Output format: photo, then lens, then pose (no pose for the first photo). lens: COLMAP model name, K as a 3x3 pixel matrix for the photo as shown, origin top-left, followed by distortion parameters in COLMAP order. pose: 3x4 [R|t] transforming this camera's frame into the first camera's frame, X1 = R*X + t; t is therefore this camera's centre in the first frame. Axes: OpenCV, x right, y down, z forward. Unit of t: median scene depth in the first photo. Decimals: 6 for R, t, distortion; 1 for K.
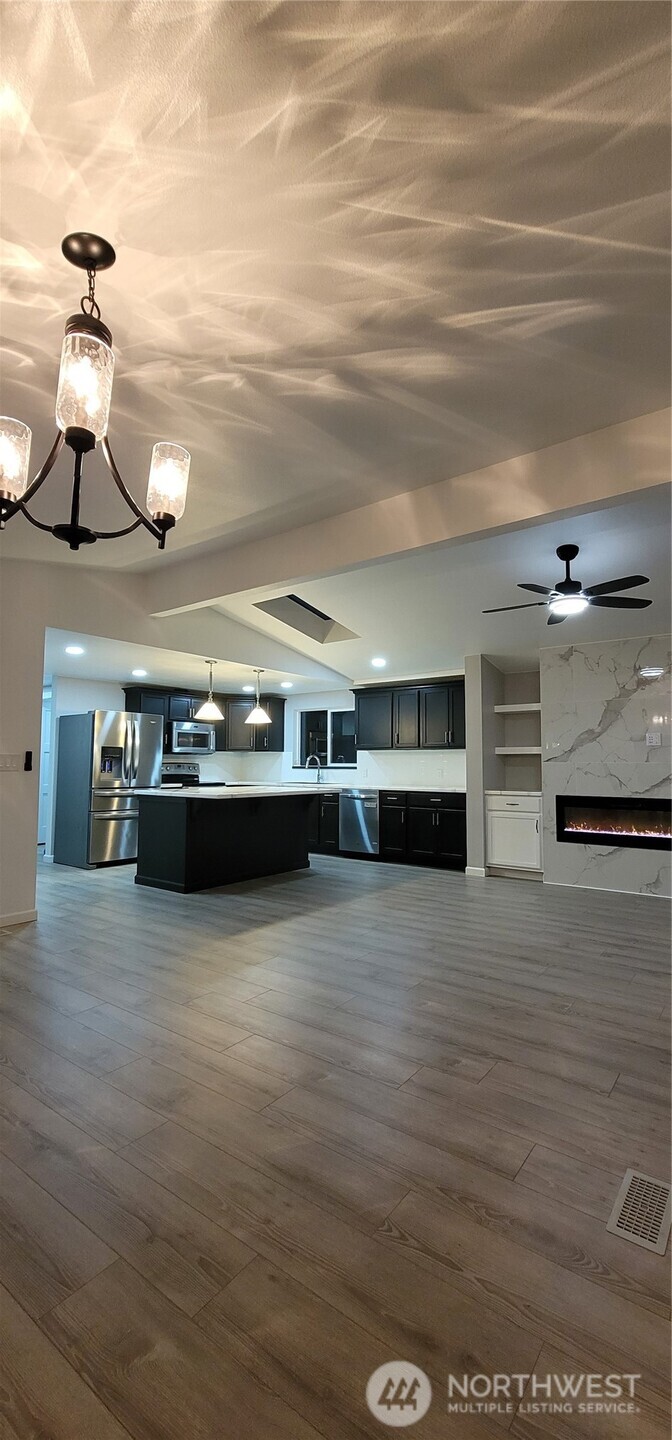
lens RADIAL K [[583.9, 0, 333.5], [0, 583.9, 724.7], [0, 0, 1]] dist [-0.005555, 0.000713]
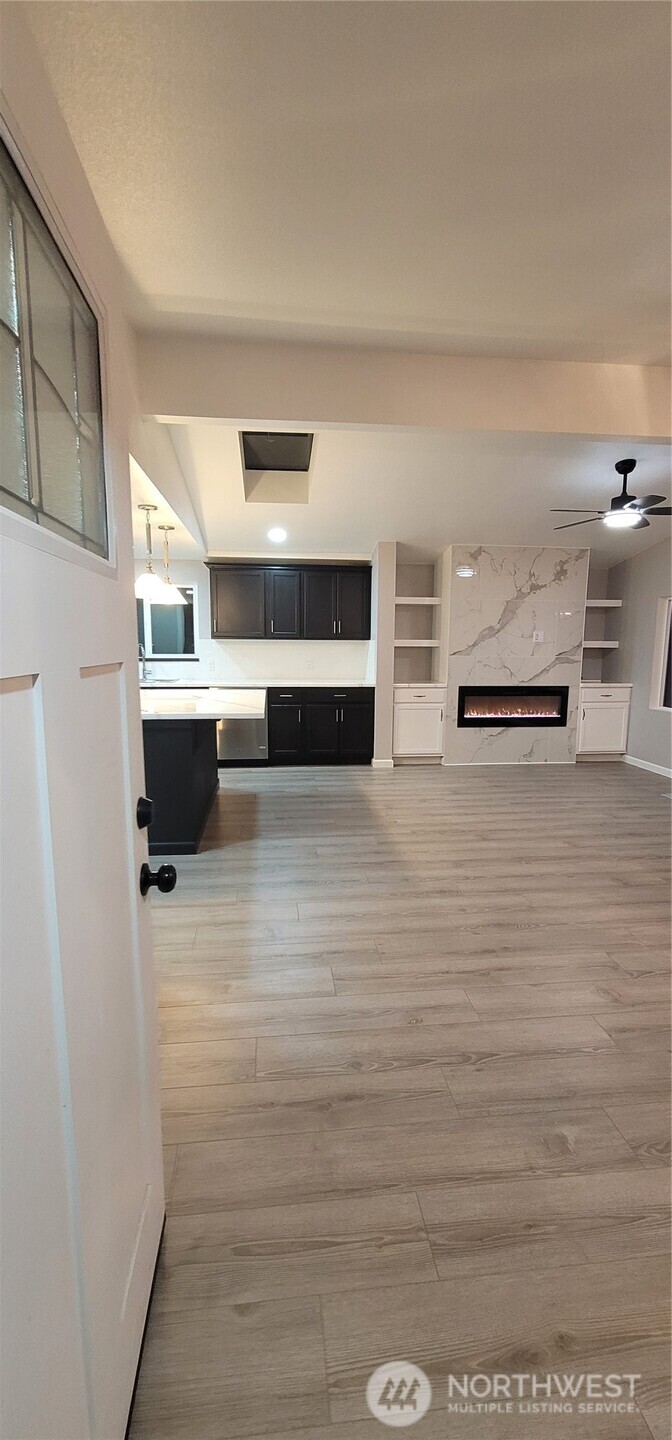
lens RADIAL K [[583.9, 0, 333.5], [0, 583.9, 724.7], [0, 0, 1]] dist [-0.005555, 0.000713]
pose [[0.728830, -0.096088, 0.677919, -0.498374], [-0.051409, 0.979629, 0.194122, -0.007706], [-0.682762, -0.176333, 0.709043, 0.344302]]
